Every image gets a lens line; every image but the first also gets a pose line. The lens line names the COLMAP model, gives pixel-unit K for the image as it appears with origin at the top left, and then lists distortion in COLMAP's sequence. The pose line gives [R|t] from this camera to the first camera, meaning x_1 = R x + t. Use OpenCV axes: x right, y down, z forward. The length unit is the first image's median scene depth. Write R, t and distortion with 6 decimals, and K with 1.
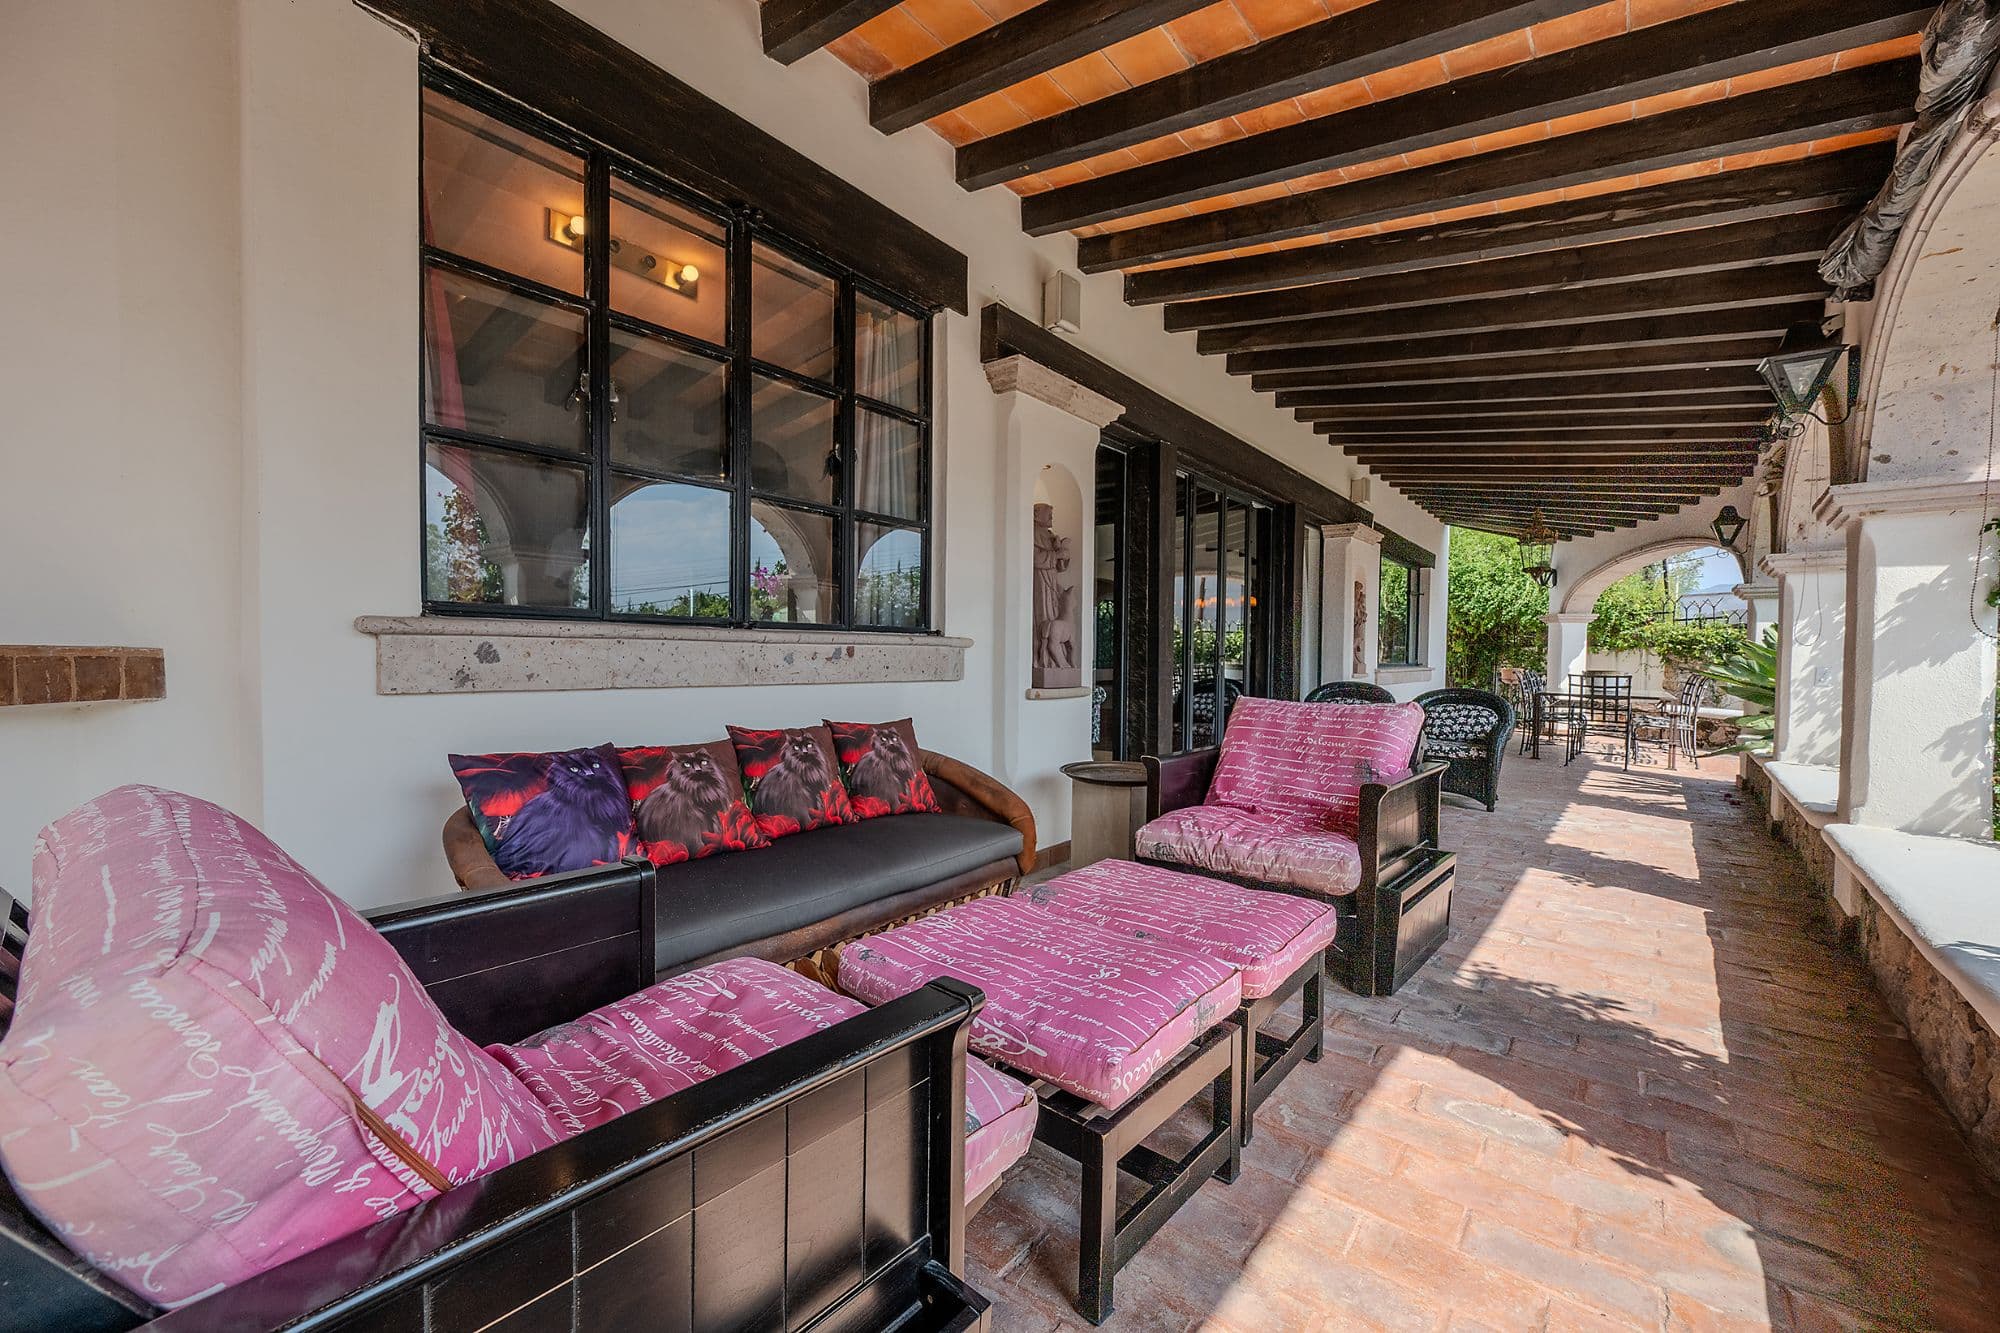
lens RADIAL K [[778.6, 0, 996.8], [0, 778.6, 682.9], [0, 0, 1]] dist [0.002091, 0.000071]
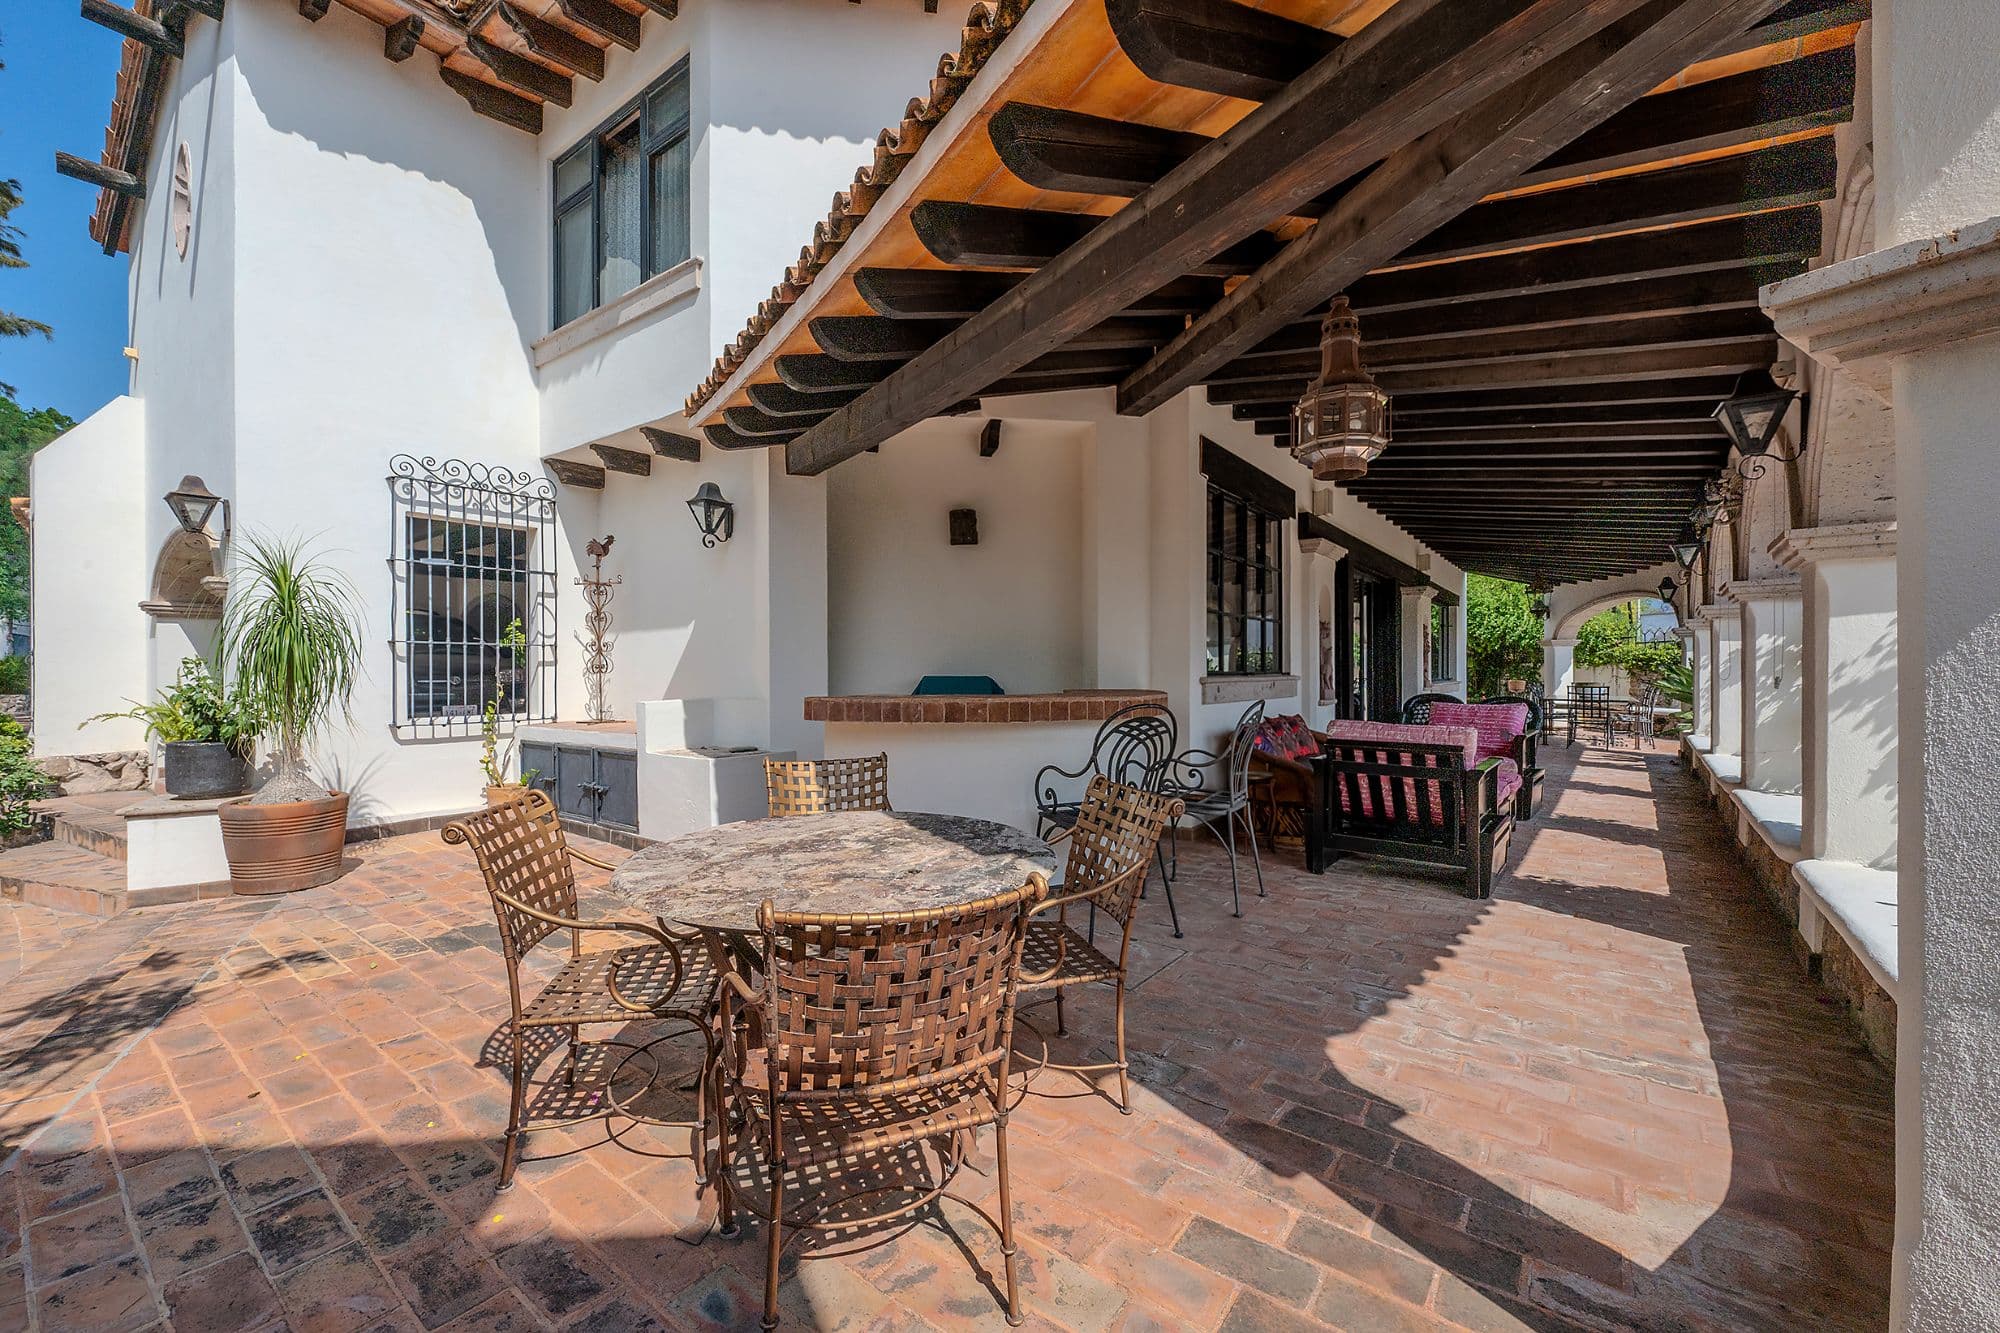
lens RADIAL K [[778.6, 0, 1004.8], [0, 778.6, 680.1], [0, 0, 1]] dist [0.002091, 0.000071]
pose [[0.999397, -0.013432, 0.032013, -0.341680], [0.014122, 0.999671, -0.021420, -0.005137], [-0.031715, 0.021859, 0.999258, -0.399048]]
